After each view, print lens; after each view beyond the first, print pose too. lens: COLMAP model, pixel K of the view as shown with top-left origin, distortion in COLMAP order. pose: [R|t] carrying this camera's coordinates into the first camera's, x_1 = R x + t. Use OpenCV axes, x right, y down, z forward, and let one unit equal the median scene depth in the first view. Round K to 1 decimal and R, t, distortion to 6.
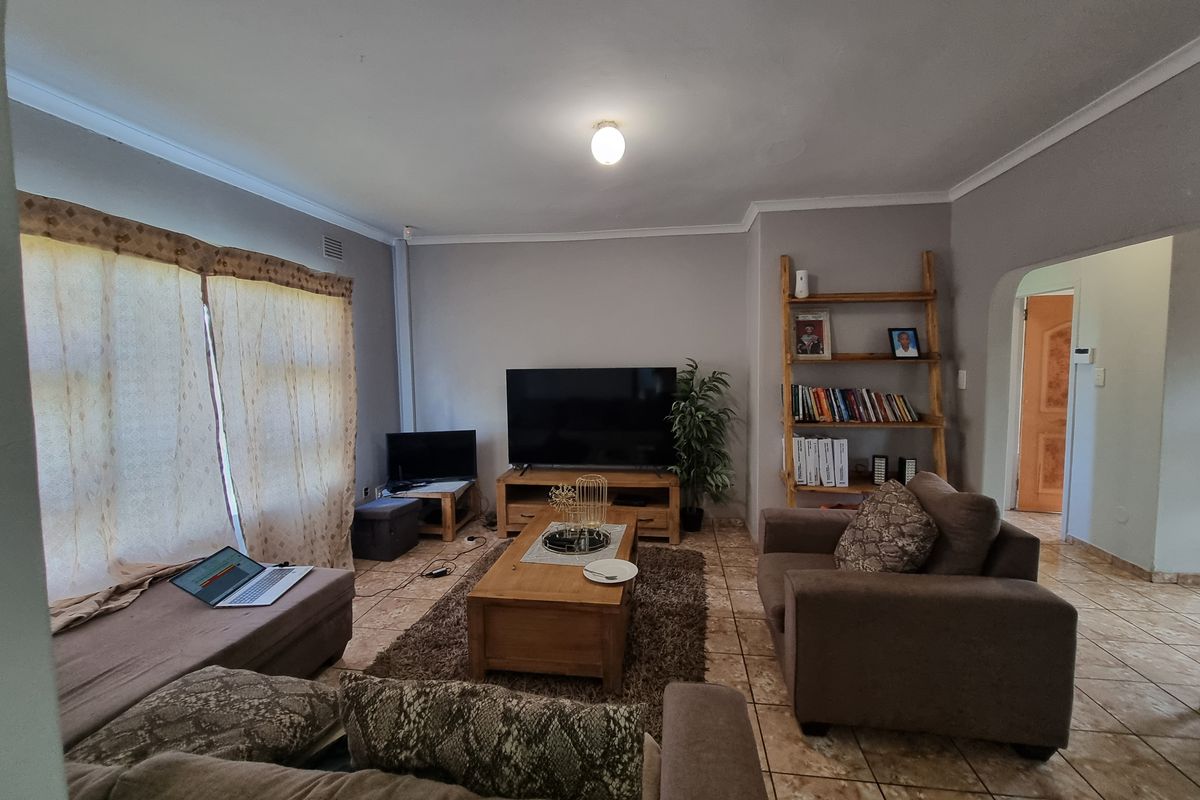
lens RADIAL K [[493.3, 0, 602.3], [0, 493.3, 393.7], [0, 0, 1]] dist [-0.004331, 0.000055]
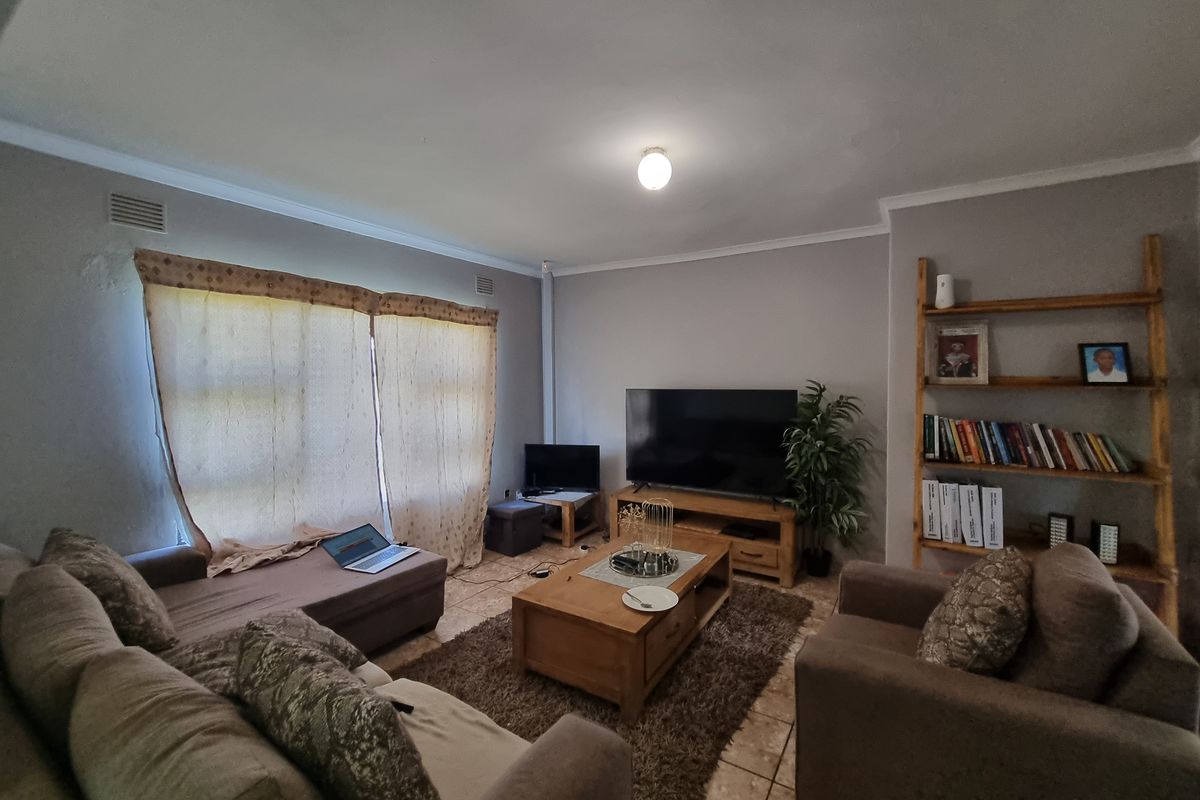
lens RADIAL K [[493.3, 0, 602.3], [0, 493.3, 393.7], [0, 0, 1]] dist [-0.004331, 0.000055]
pose [[0.913740, 0.020993, -0.405758, 0.232373], [-0.034392, 0.999076, -0.025761, -0.013818], [0.404842, 0.037493, 0.913618, 0.037254]]
